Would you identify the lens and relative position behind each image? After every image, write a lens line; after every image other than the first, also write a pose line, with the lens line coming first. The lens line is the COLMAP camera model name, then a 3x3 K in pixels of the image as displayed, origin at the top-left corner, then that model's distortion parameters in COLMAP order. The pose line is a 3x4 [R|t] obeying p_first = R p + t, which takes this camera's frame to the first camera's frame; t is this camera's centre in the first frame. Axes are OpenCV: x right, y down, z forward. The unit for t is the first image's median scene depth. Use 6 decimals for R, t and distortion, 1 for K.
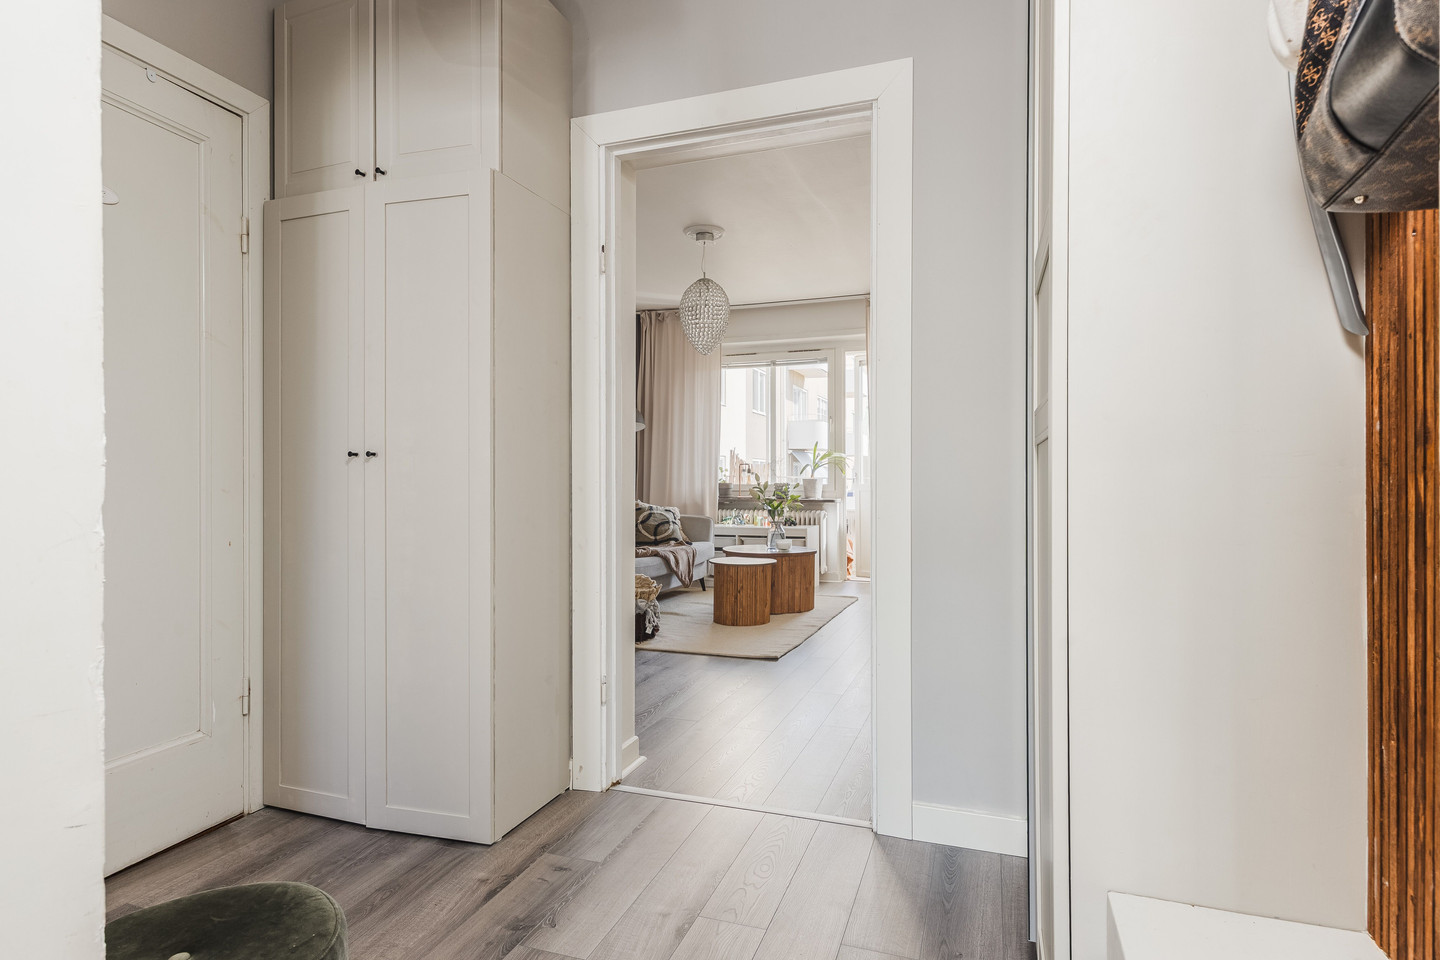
lens RADIAL K [[764.5, 0, 722.6], [0, 764.5, 479.5], [0, 0, 1]] dist [-0.008314, -0.000582]
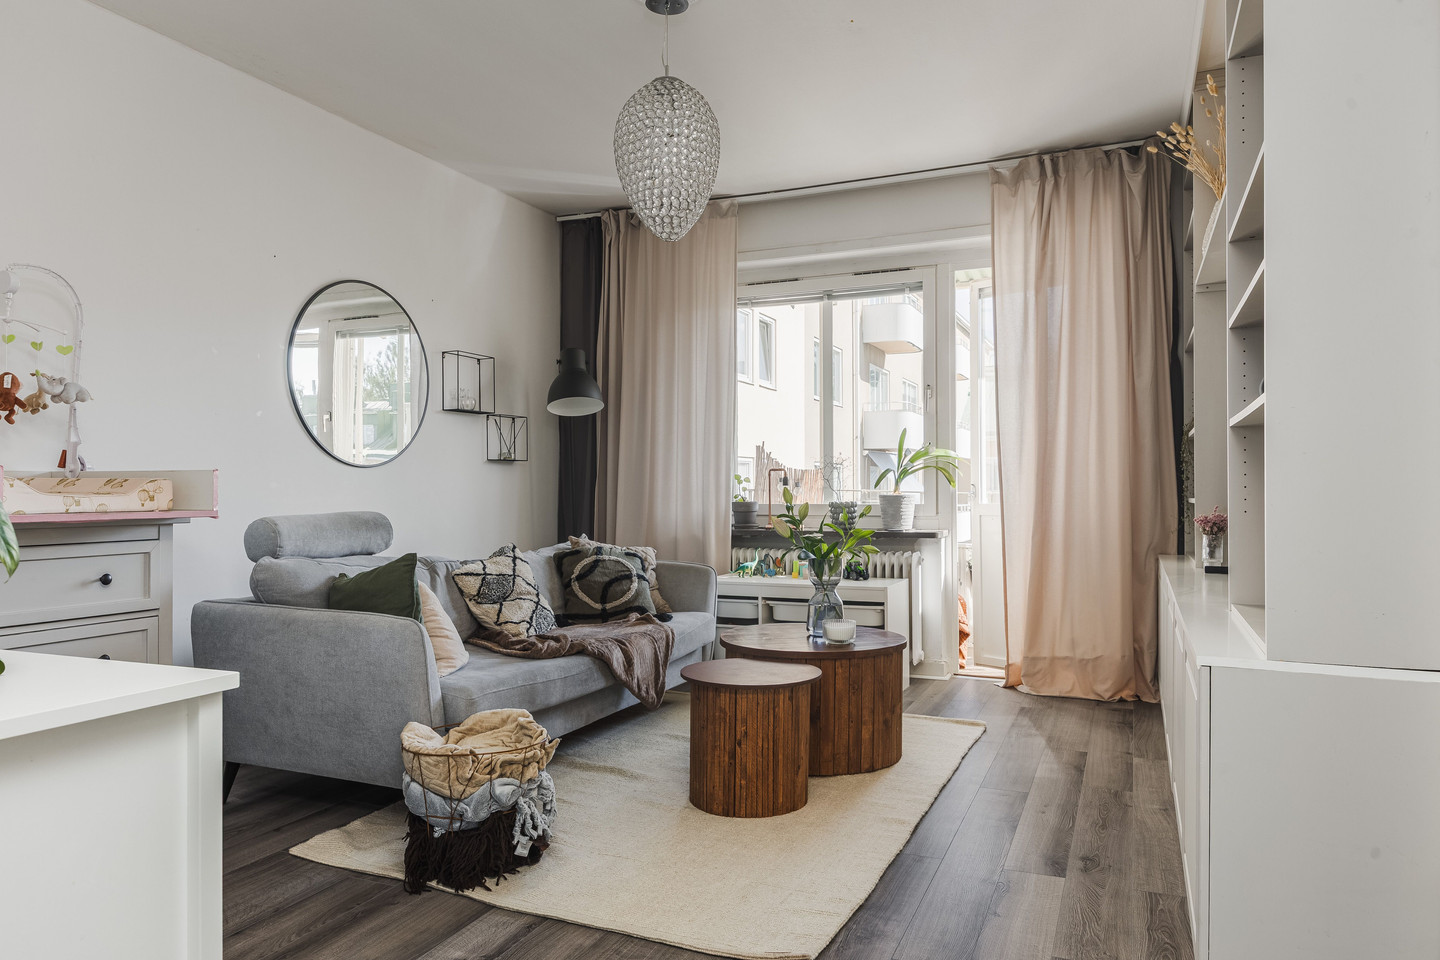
lens RADIAL K [[929.1, 0, 719.6], [0, 929.1, 482.5], [0, 0, 1]] dist [-0.000631, 0.000298]
pose [[0.997493, -0.002964, -0.070704, 0.037946], [0.002494, 0.999974, -0.006726, -0.006256], [0.070723, 0.006532, 0.997475, 0.326429]]
